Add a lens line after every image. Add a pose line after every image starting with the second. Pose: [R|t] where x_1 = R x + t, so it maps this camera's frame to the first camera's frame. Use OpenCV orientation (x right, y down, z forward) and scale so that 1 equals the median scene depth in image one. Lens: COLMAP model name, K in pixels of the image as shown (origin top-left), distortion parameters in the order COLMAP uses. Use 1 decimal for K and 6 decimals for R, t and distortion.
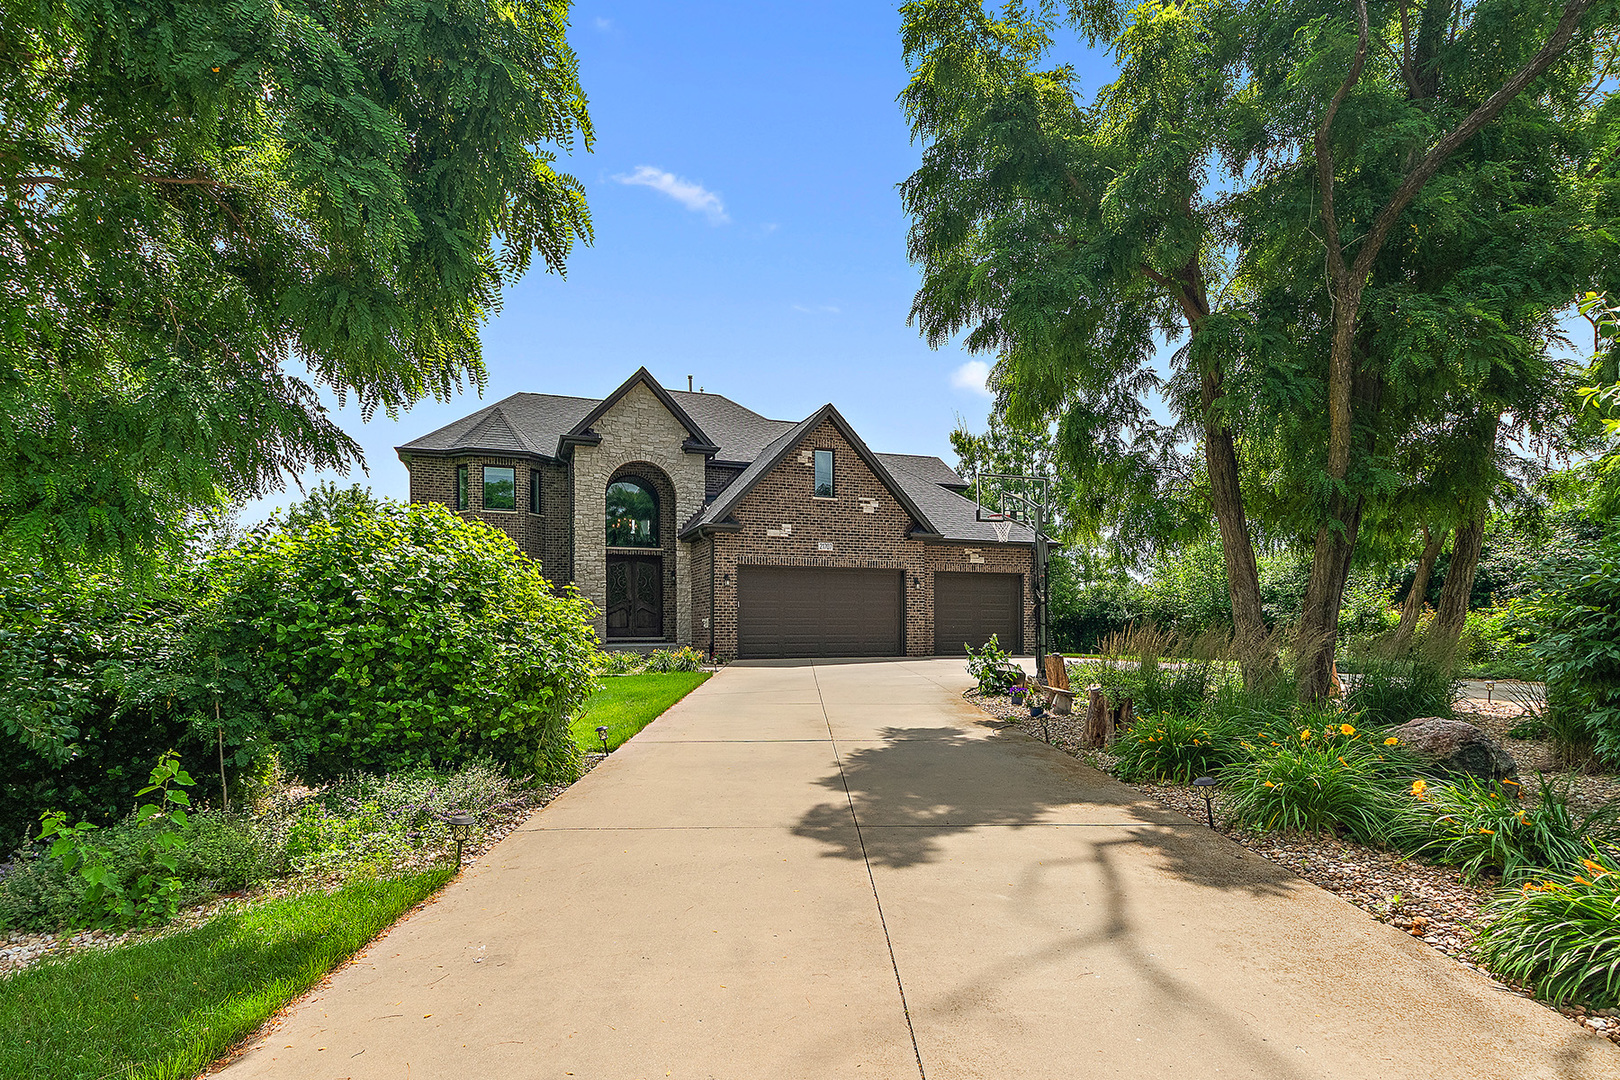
lens RADIAL K [[791.4, 0, 808.2], [0, 791.4, 507.7], [0, 0, 1]] dist [-0.094322, -0.000146]
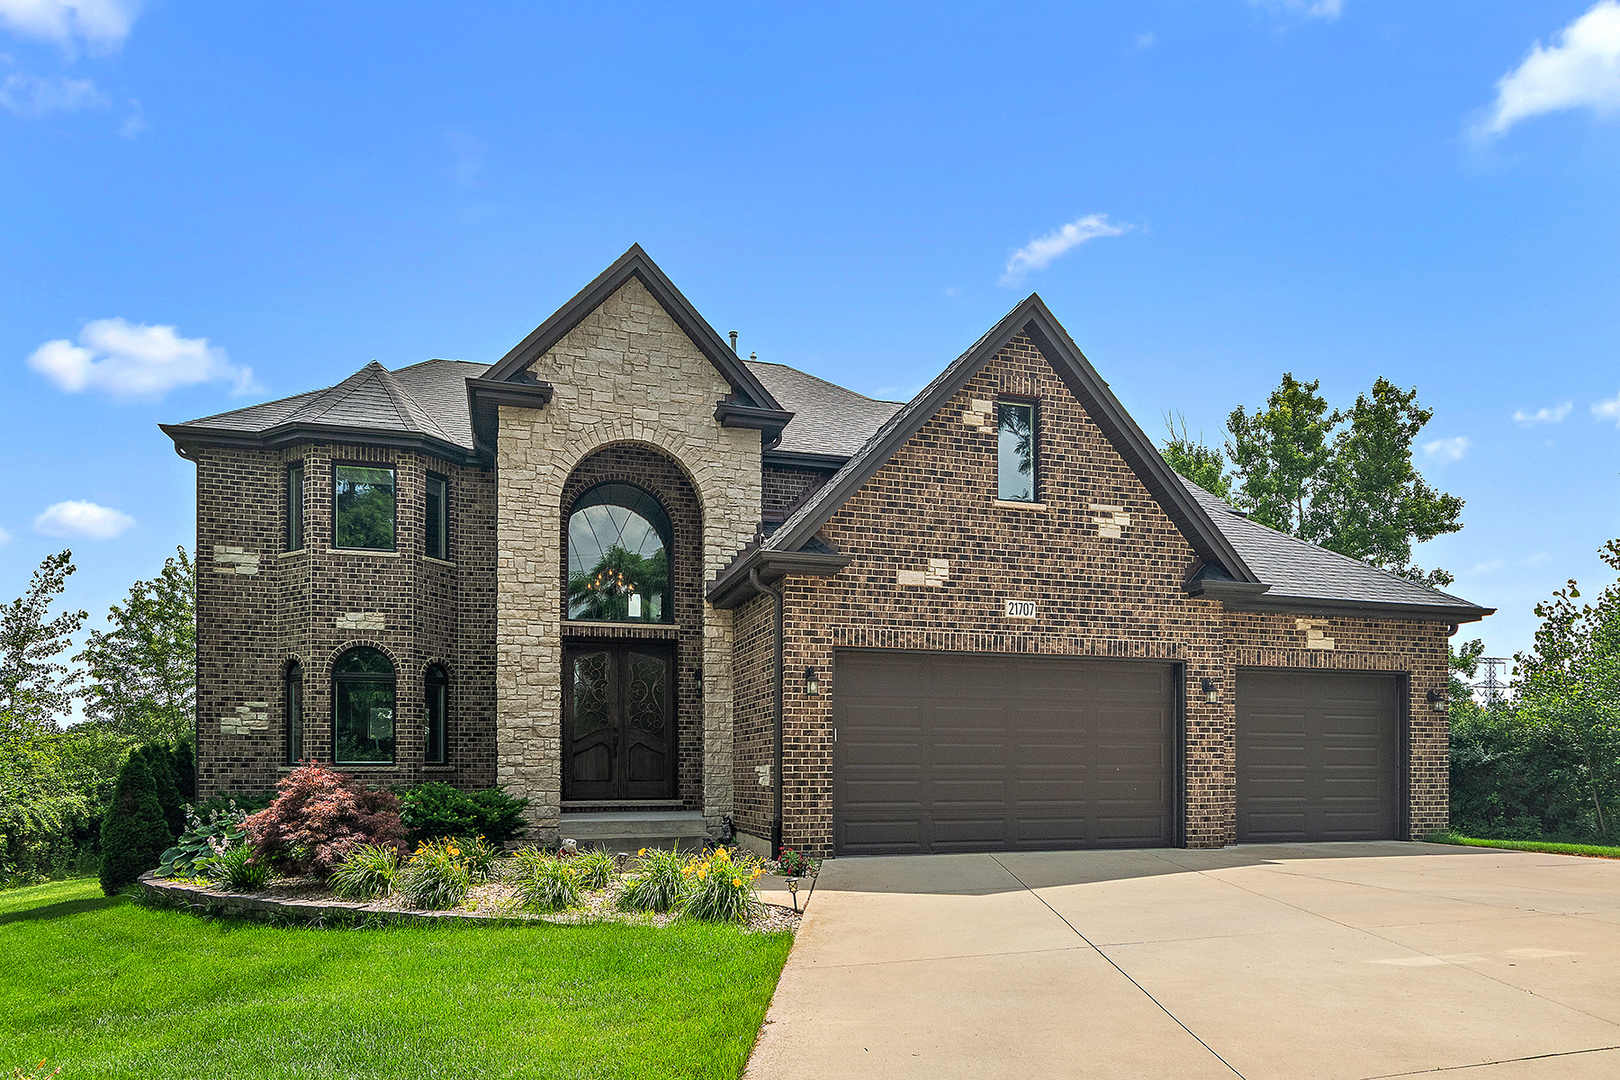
lens RADIAL K [[892.2, 0, 810.0], [0, 892.2, 540.0], [0, 0, 1]] dist [-0.030912, 0.003449]
pose [[0.998119, -0.009273, -0.060606, -0.067327], [0.003480, 0.995471, -0.095001, 0.055955], [0.061212, 0.094611, 0.993631, 0.451885]]
